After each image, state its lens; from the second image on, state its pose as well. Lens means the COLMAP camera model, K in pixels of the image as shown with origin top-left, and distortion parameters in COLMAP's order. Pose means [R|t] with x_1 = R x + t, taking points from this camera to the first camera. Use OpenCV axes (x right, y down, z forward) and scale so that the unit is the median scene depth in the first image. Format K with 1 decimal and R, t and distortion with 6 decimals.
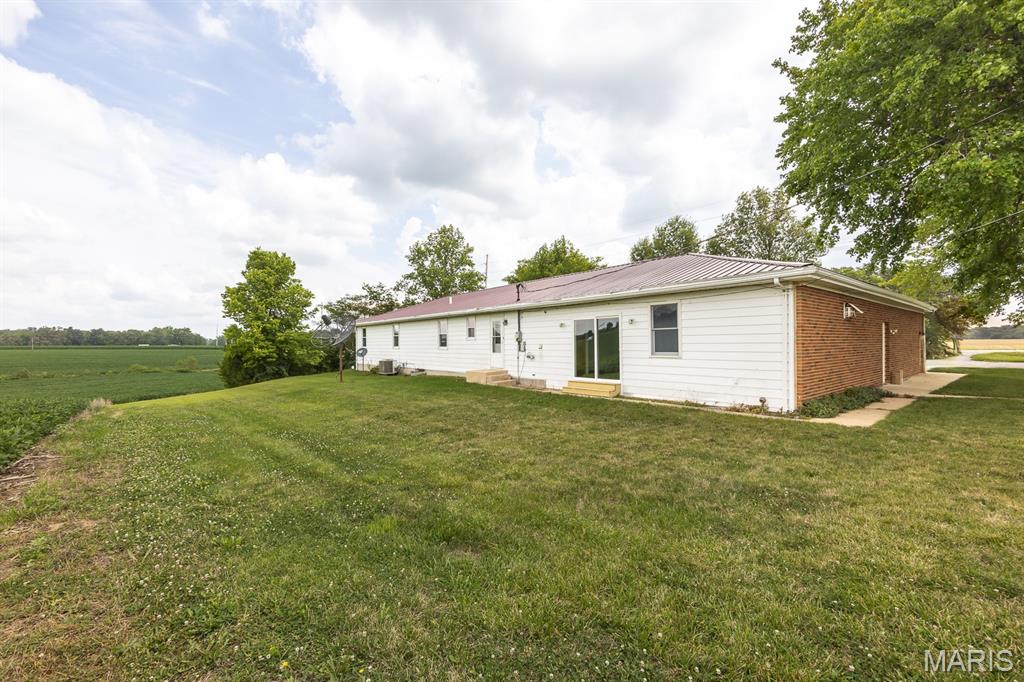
lens RADIAL K [[407.7, 0, 512.0], [0, 407.7, 341.0], [0, 0, 1]] dist [-0.000640, -0.000085]
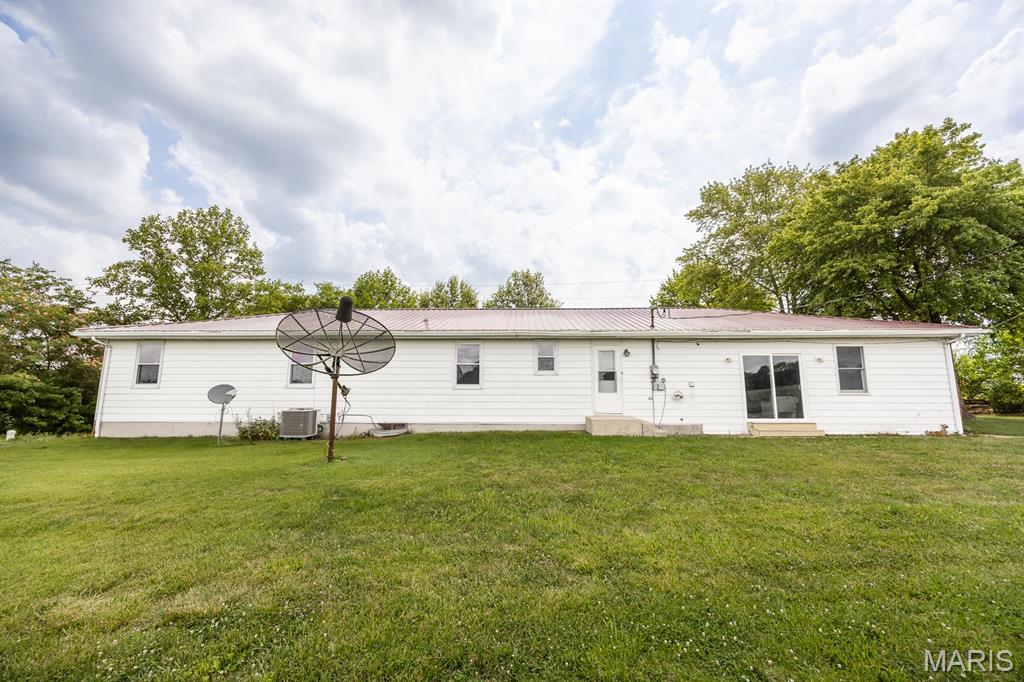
lens RADIAL K [[344.2, 0, 553.0], [0, 344.2, 346.5], [0, 0, 1]] dist [0.000737, 0.000051]
pose [[0.667326, 0.091726, 0.739096, -0.664398], [-0.011584, 0.993545, -0.112845, 0.019966], [-0.744676, 0.066743, 0.664081, 0.754509]]
